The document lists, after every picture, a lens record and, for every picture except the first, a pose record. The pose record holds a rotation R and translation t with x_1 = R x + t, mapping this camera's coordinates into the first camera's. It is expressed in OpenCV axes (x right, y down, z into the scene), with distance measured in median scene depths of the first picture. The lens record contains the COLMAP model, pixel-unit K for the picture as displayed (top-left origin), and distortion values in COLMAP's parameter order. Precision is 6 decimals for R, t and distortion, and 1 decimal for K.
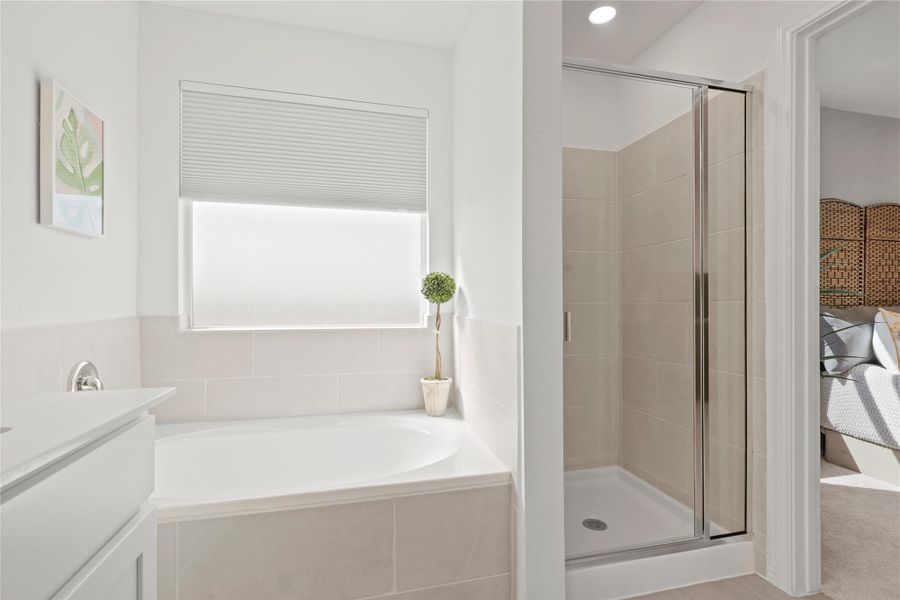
lens RADIAL K [[414.2, 0, 453.0], [0, 414.2, 303.8], [0, 0, 1]] dist [-0.005618, 0.000490]
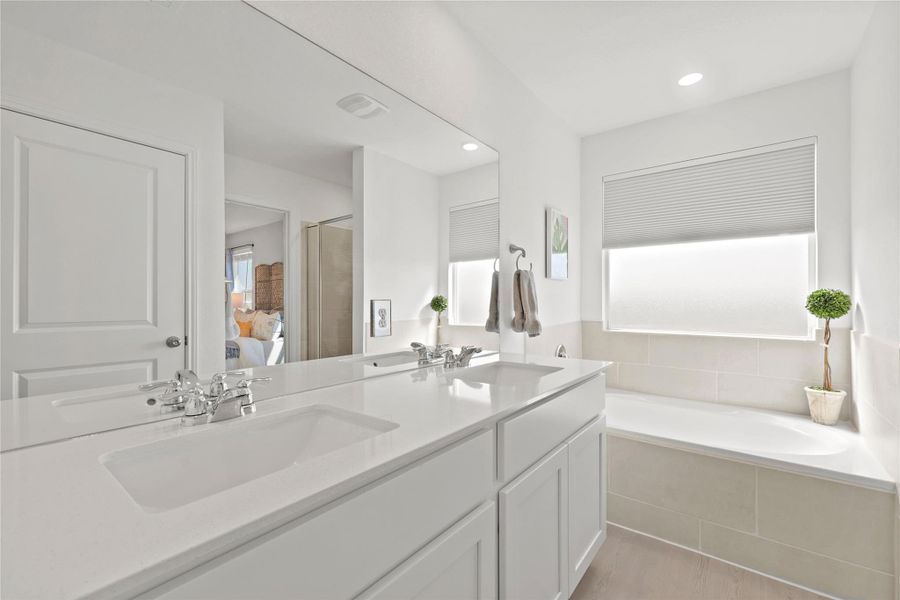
lens RADIAL K [[377.4, 0, 458.0], [0, 377.4, 301.6], [0, 0, 1]] dist [0.012407, -0.000478]
pose [[0.611549, -0.003340, -0.791200, 0.161325], [0.000790, 0.999993, -0.003611, -0.042493], [0.791206, 0.001583, 0.611547, -0.349750]]
